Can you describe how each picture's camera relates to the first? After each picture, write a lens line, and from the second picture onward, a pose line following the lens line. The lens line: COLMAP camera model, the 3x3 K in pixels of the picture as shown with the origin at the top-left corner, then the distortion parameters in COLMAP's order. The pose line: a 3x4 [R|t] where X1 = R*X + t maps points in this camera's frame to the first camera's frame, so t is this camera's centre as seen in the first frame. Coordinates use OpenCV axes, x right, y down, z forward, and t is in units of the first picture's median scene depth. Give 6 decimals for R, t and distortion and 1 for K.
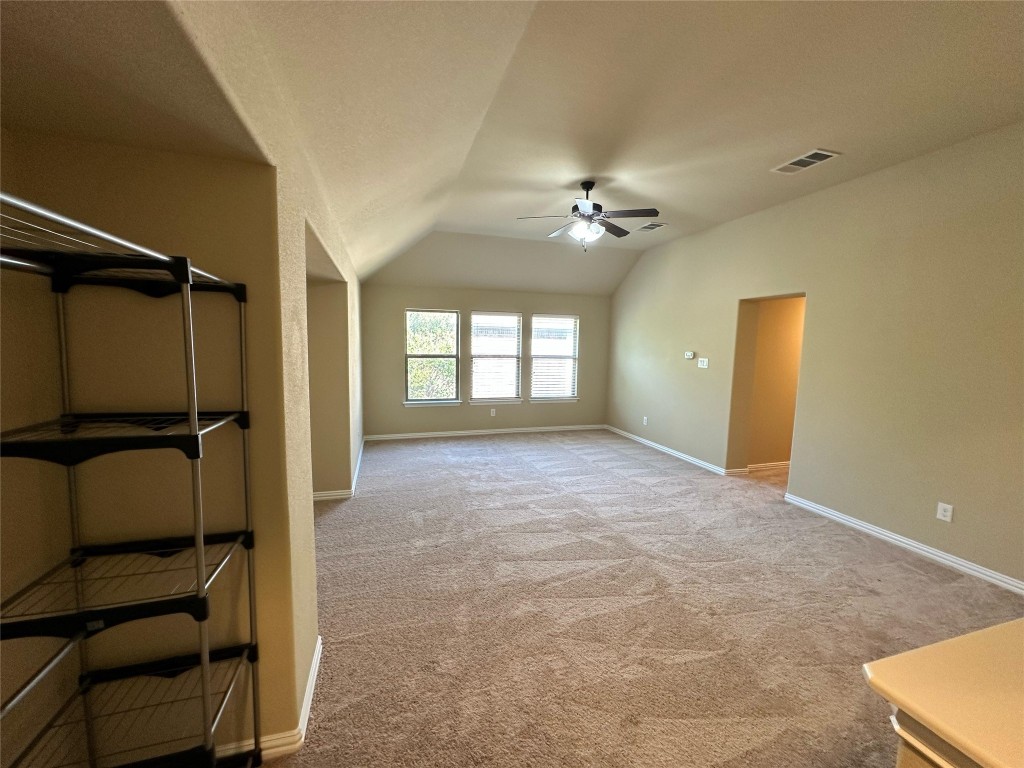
lens RADIAL K [[409.2, 0, 512.0], [0, 409.2, 384.0], [0, 0, 1]] dist [-0.001162, 0.000071]
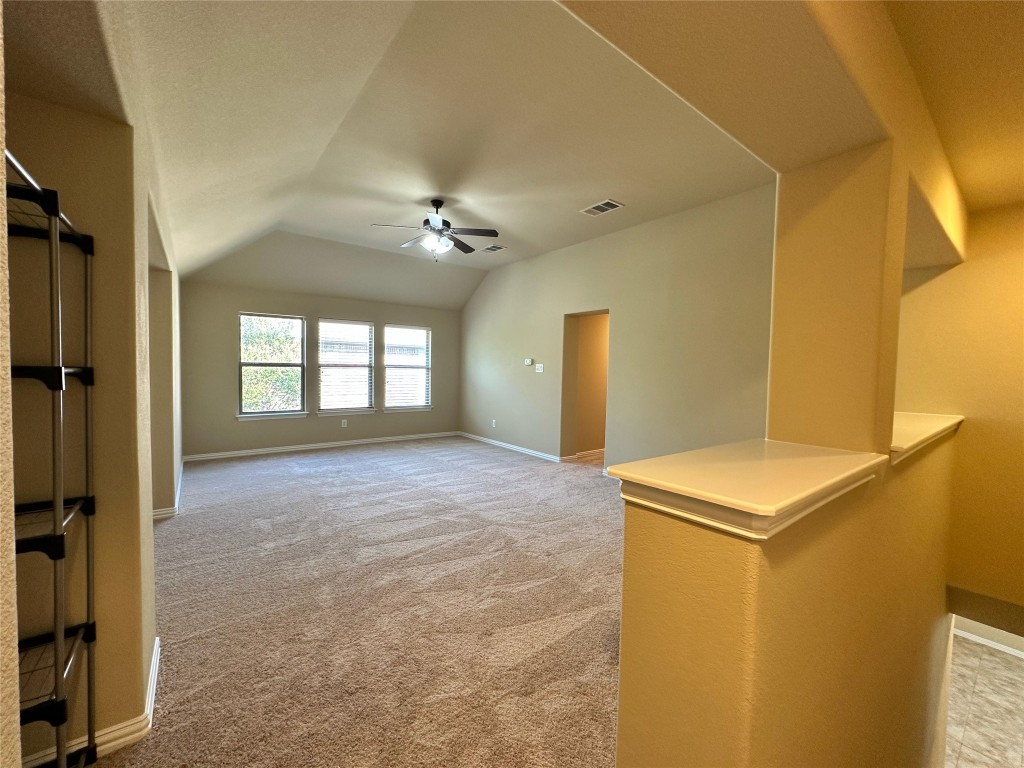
lens RADIAL K [[409.2, 0, 512.0], [0, 409.2, 384.0], [0, 0, 1]] dist [-0.001162, 0.000071]
pose [[0.936578, -0.014717, 0.350150, -0.022355], [0.033872, 0.998242, -0.048642, 0.069312], [-0.348819, 0.057417, 0.935430, -0.089489]]
